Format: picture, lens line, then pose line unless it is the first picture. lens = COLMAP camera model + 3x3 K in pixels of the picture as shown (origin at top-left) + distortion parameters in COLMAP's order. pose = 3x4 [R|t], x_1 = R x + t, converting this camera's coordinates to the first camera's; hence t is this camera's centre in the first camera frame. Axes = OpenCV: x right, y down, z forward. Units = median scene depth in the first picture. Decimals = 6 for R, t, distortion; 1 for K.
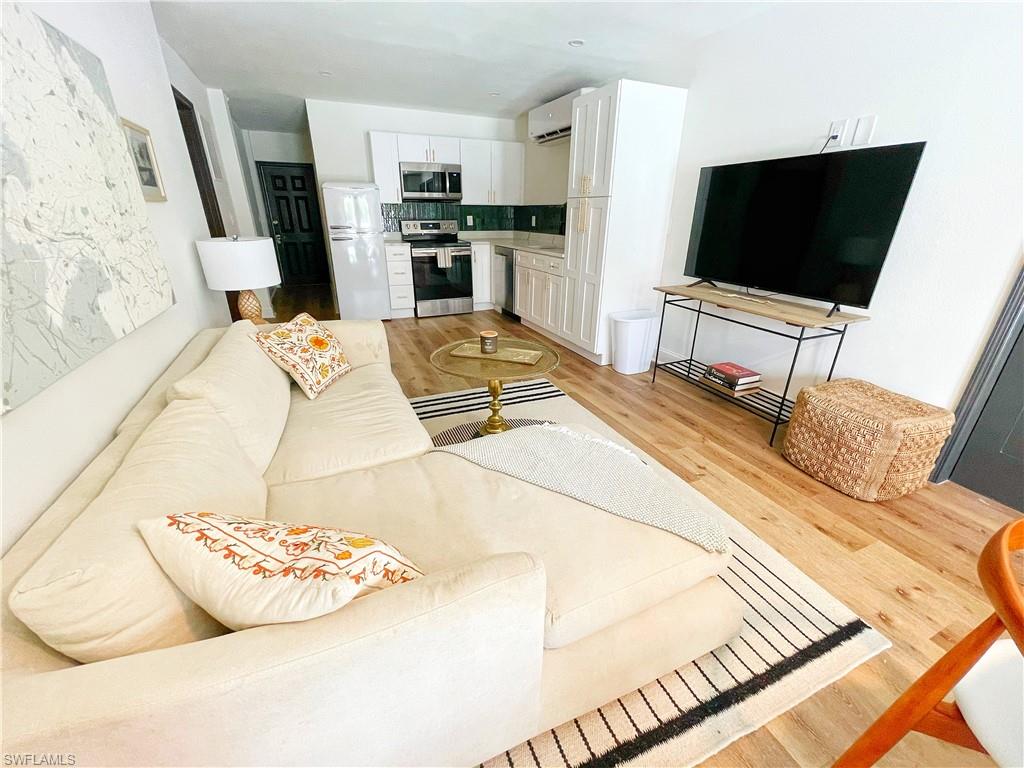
lens RADIAL K [[412.0, 0, 512.0], [0, 412.0, 384.0], [0, 0, 1]] dist [0.000439, 0.000103]
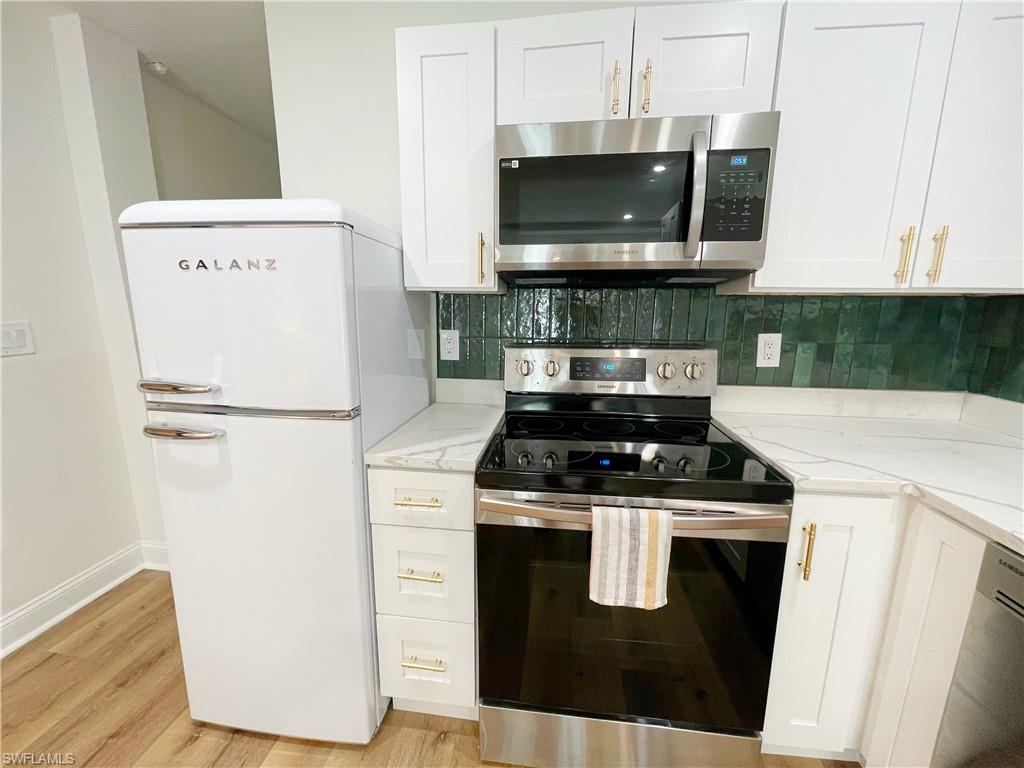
lens RADIAL K [[411.2, 0, 512.0], [0, 411.2, 384.0], [0, 0, 1]] dist [-0.000823, 0.000009]
pose [[0.858941, 0.093831, -0.503404, -0.228471], [-0.196918, 0.968000, -0.155565, -0.635256], [0.472698, 0.232750, 0.849932, 1.479689]]
